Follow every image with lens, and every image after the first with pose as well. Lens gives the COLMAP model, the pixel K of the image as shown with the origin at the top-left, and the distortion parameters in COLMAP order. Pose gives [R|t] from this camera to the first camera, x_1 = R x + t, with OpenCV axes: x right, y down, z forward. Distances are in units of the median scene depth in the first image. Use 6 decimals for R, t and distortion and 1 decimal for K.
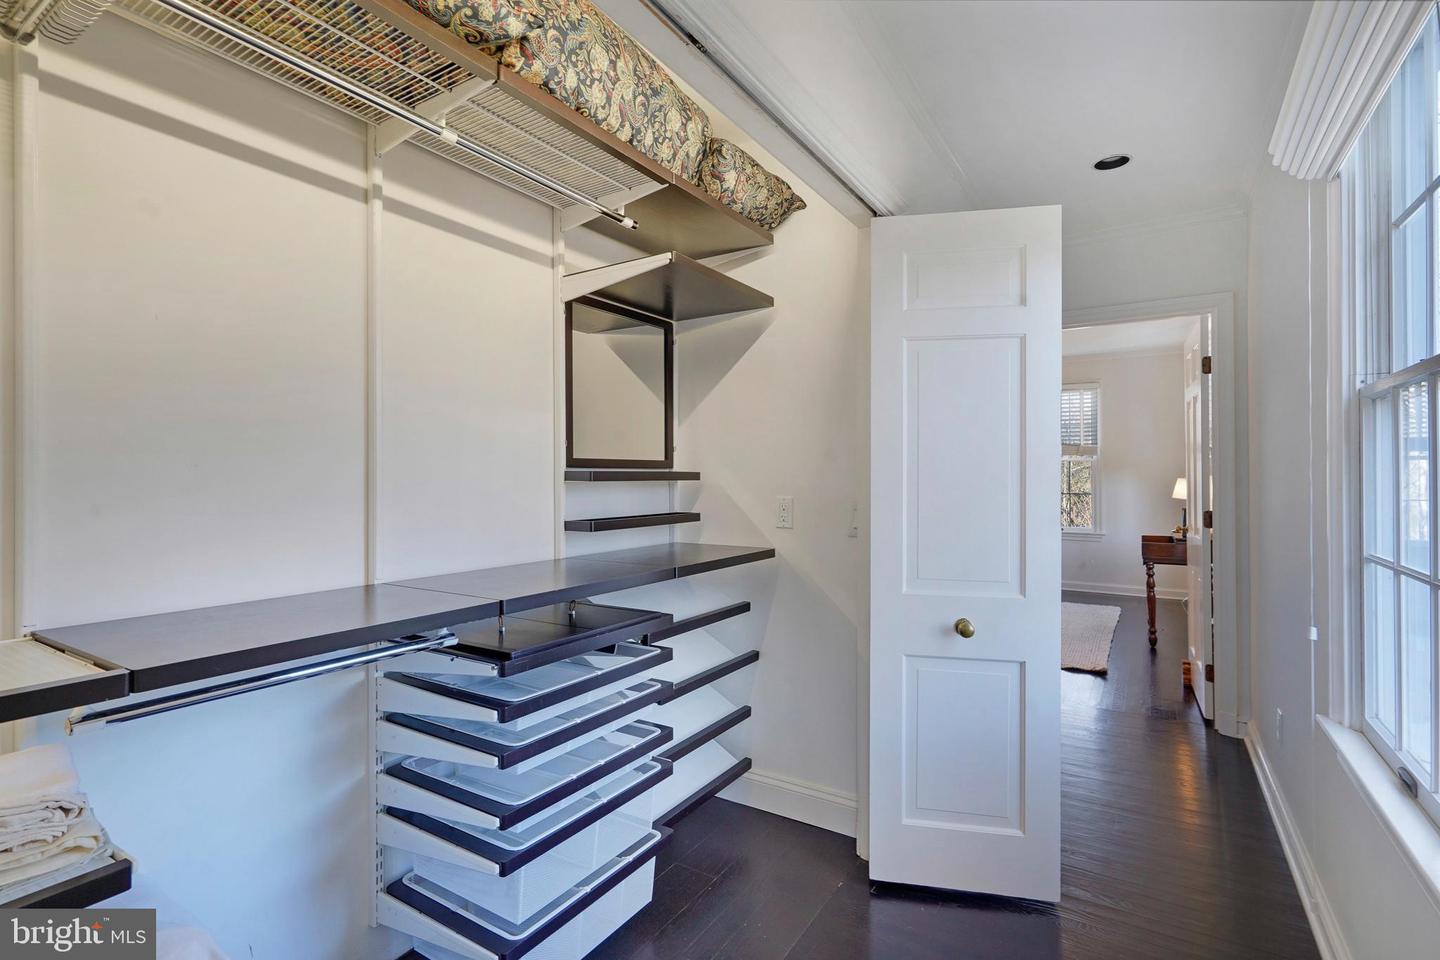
lens RADIAL K [[652.1, 0, 717.8], [0, 652.1, 478.1], [0, 0, 1]] dist [-0.001390, -0.000144]
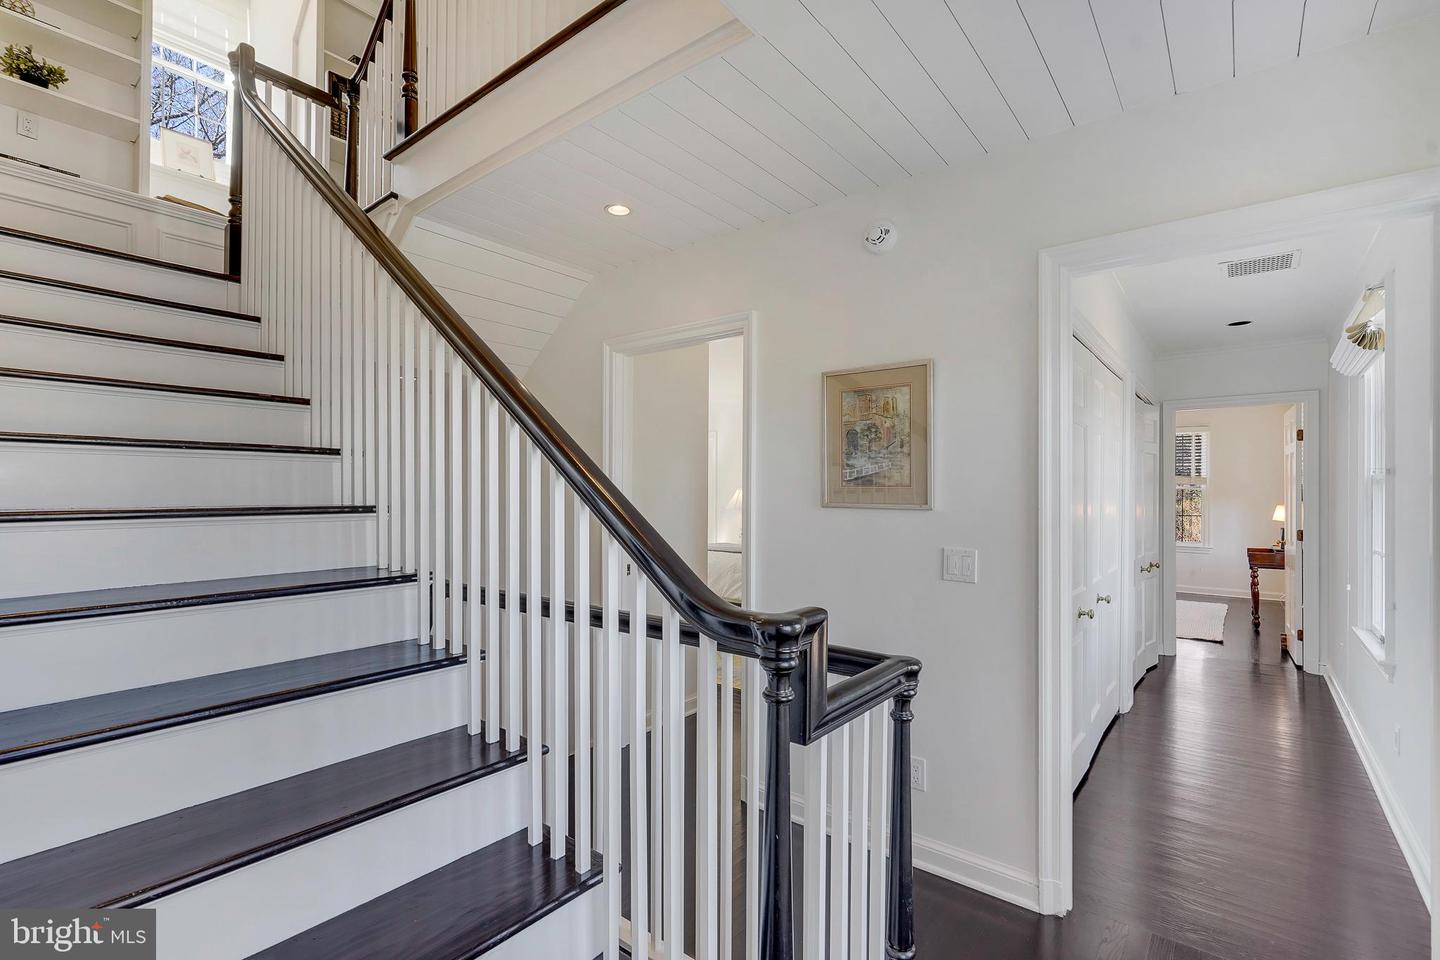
lens RADIAL K [[644.8, 0, 716.4], [0, 644.8, 488.0], [0, 0, 1]] dist [0.002595, 0.000754]
pose [[0.995410, 0.010915, -0.095083, -0.402049], [-0.011021, 0.999939, -0.000590, -0.027495], [0.095071, 0.001635, 0.995469, -0.550207]]
